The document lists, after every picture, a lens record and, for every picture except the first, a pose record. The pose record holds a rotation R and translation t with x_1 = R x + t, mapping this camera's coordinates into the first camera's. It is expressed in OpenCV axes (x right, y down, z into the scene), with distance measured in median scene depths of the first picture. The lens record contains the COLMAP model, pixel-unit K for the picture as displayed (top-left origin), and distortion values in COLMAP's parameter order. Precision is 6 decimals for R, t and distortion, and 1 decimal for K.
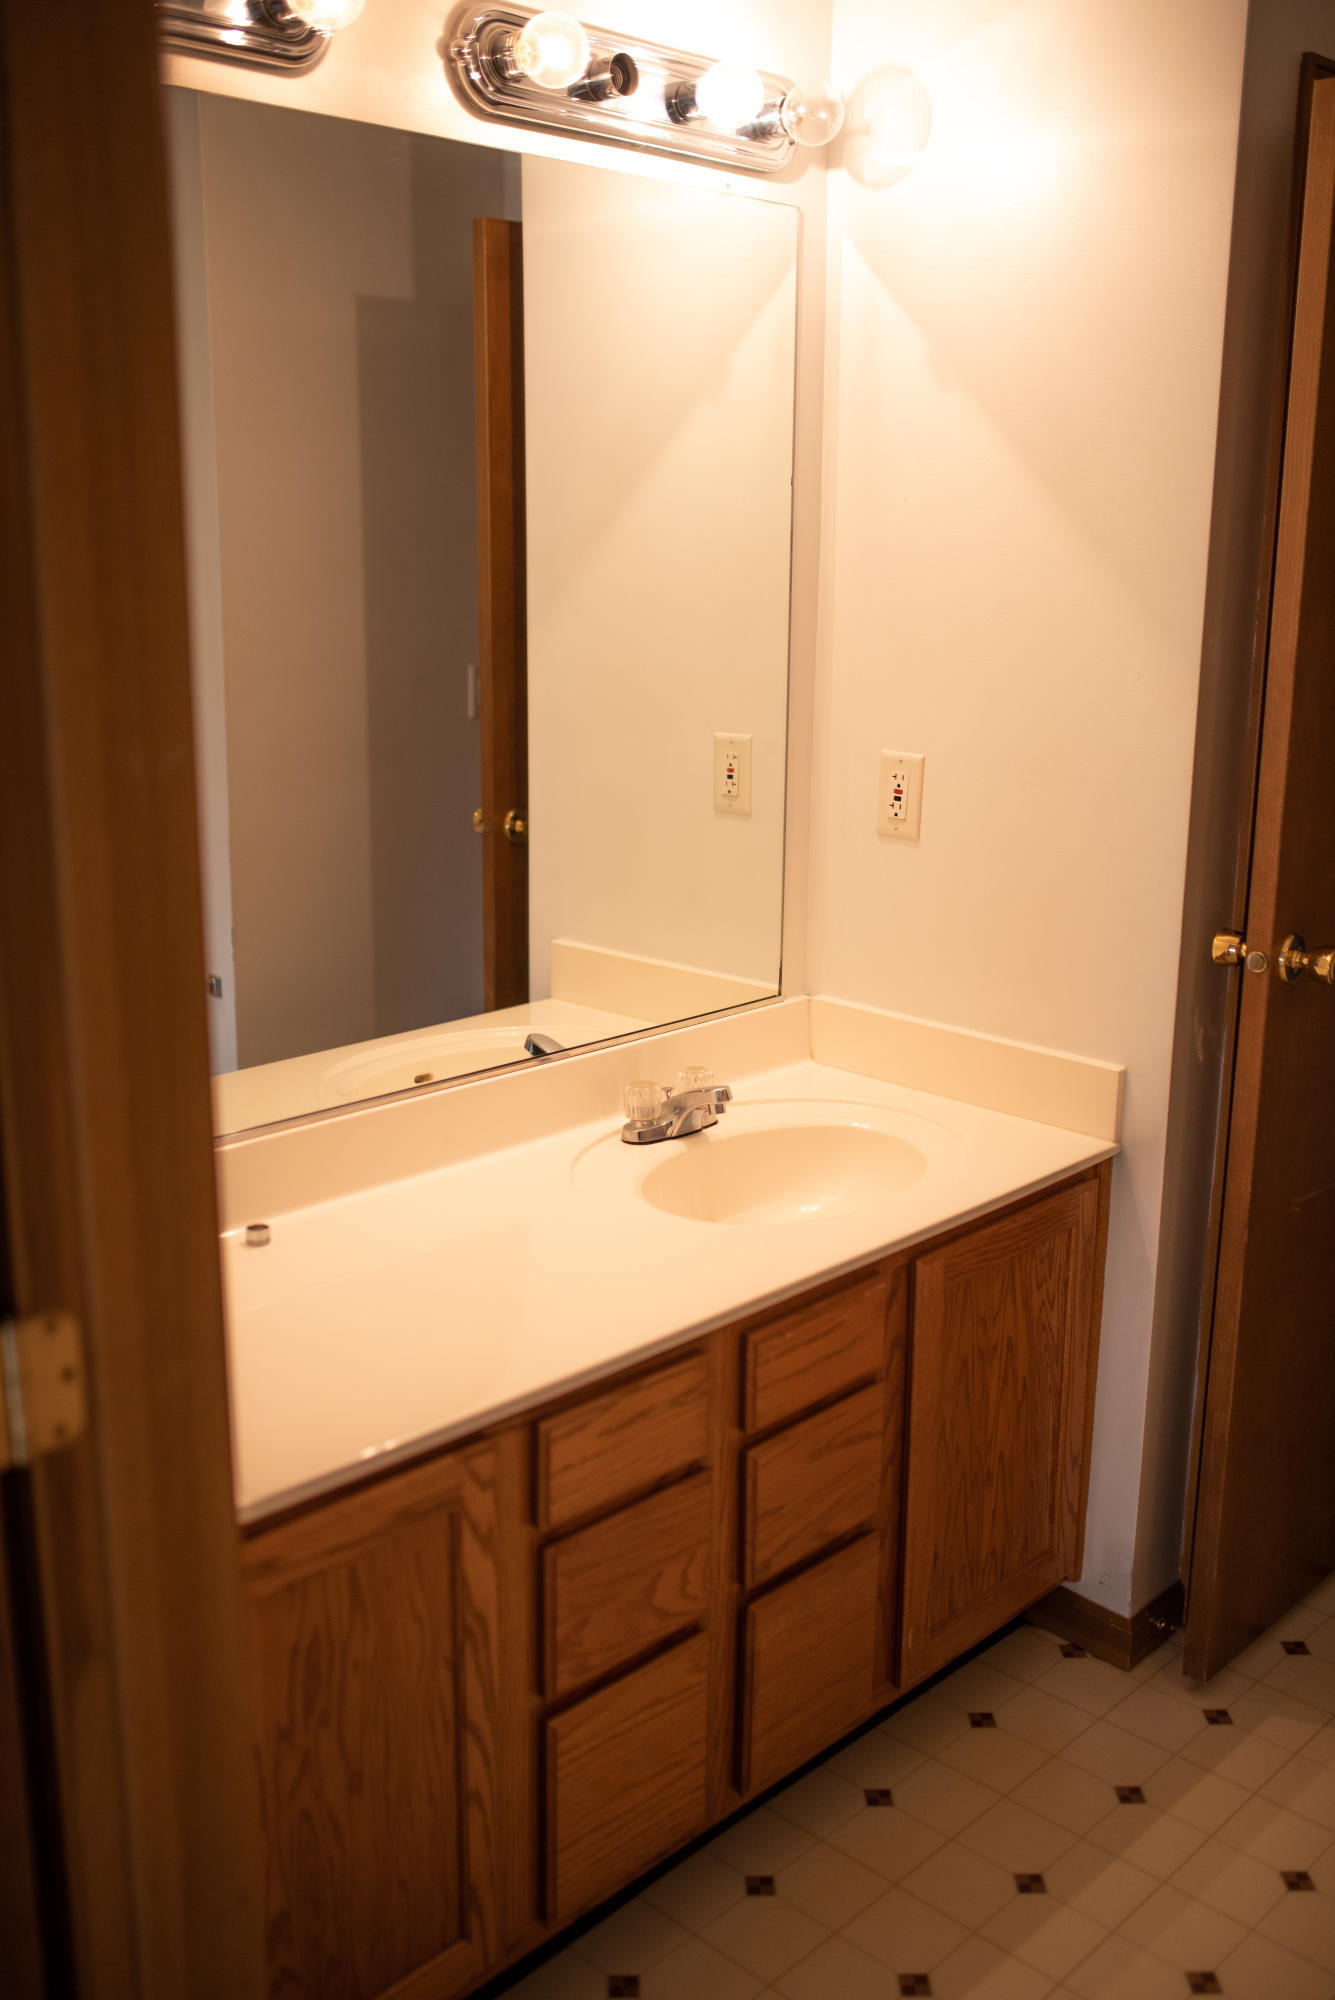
lens RADIAL K [[1904.9, 0, 667.5], [0, 1904.9, 1000.0], [0, 0, 1]] dist [-0.065464, 0.072130]
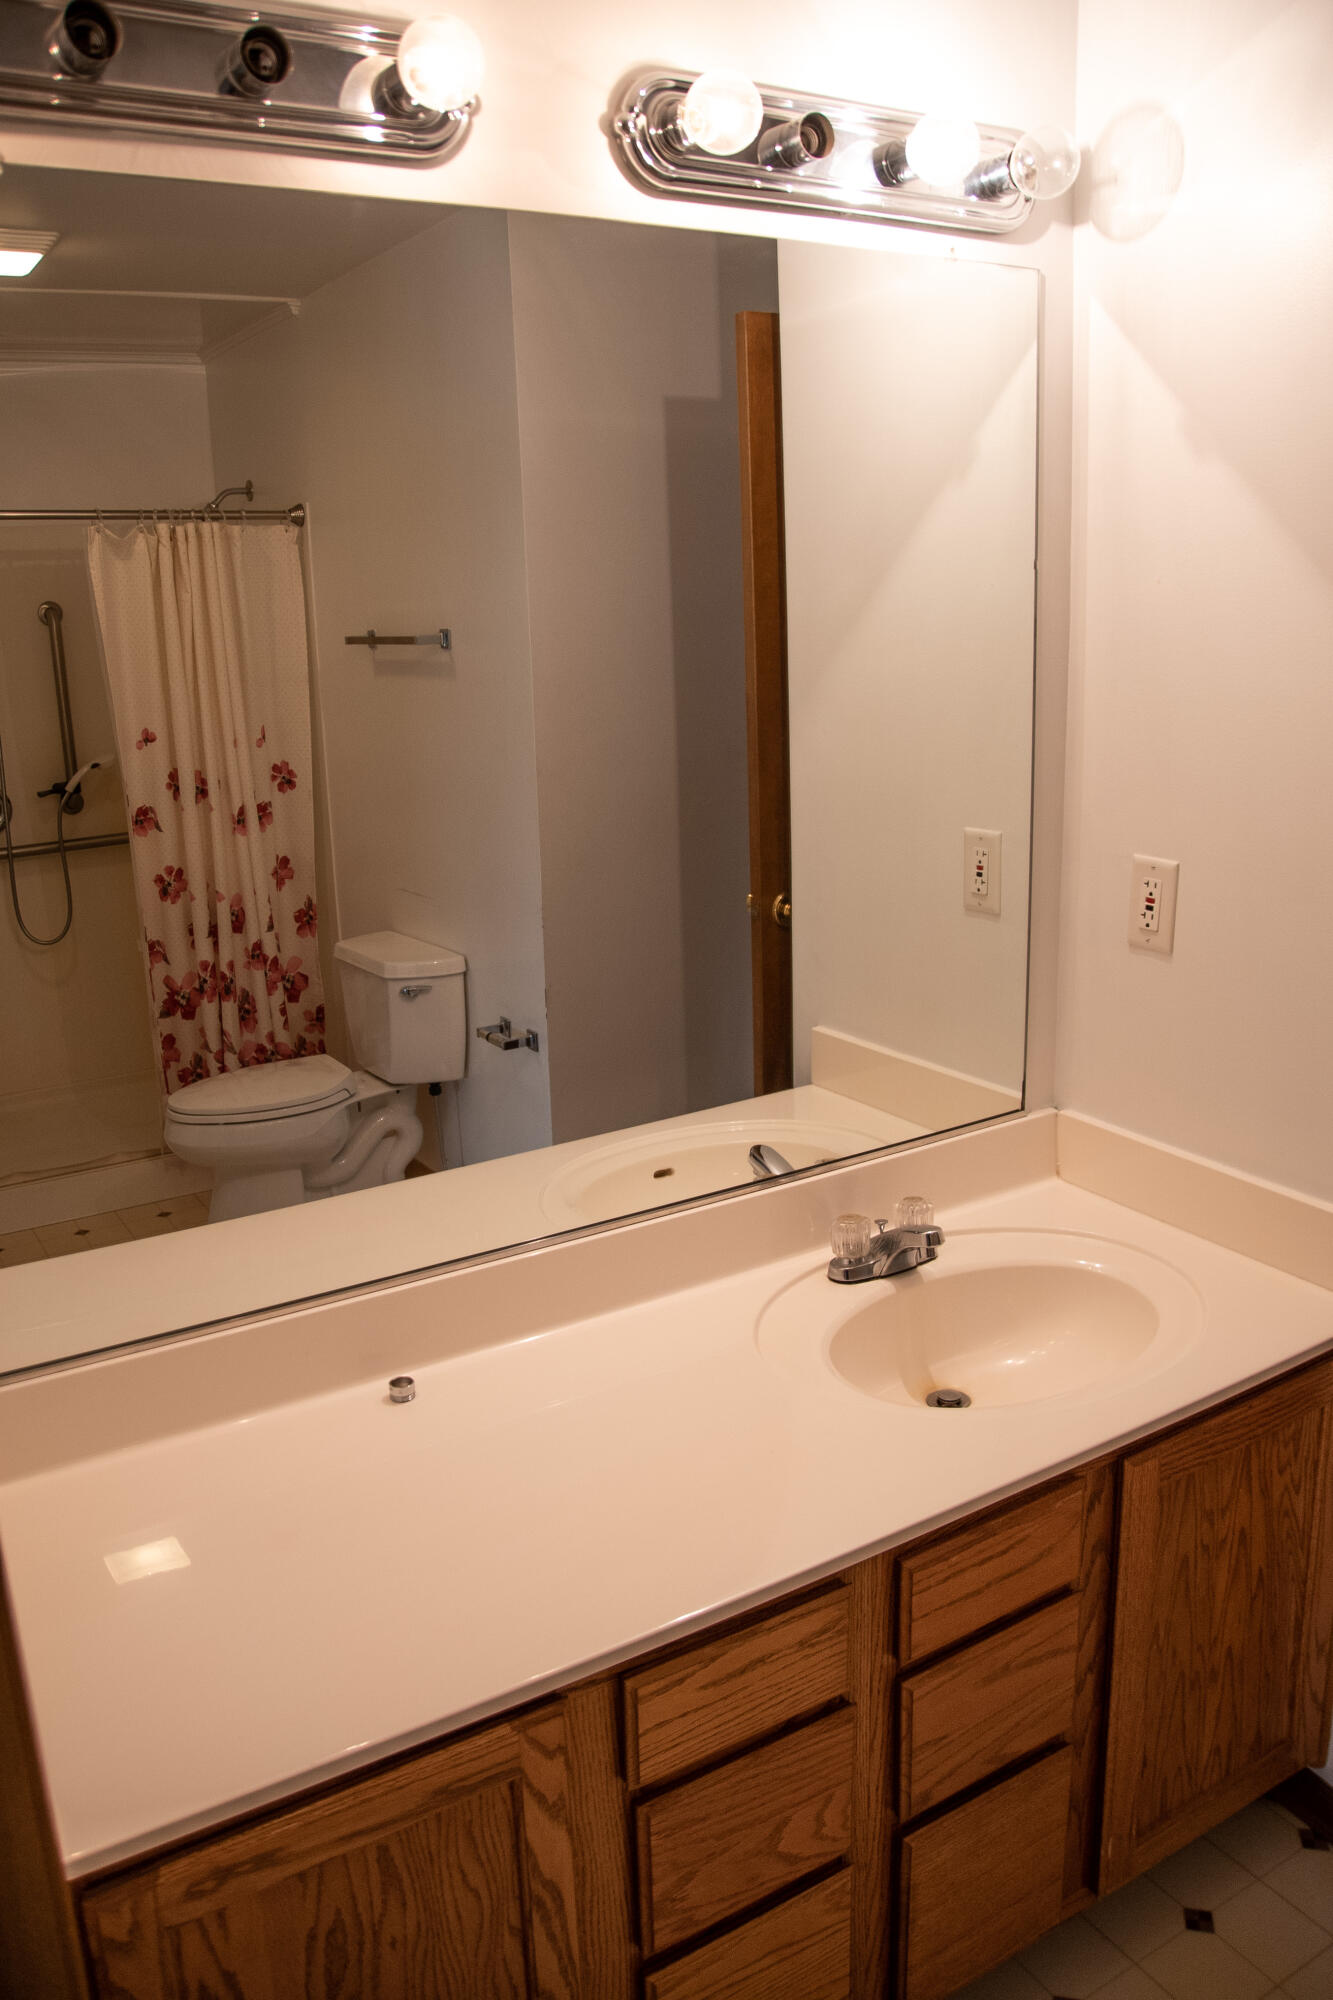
lens RADIAL K [[1559.4, 0, 666.5], [0, 1559.4, 1000.0], [0, 0, 1]] dist [-0.132686, 0.095031]
pose [[0.967788, 0.023362, -0.250680, 0.094713], [-0.018585, 0.999598, 0.021407, -0.083838], [0.251080, -0.016058, 0.967833, 0.257869]]
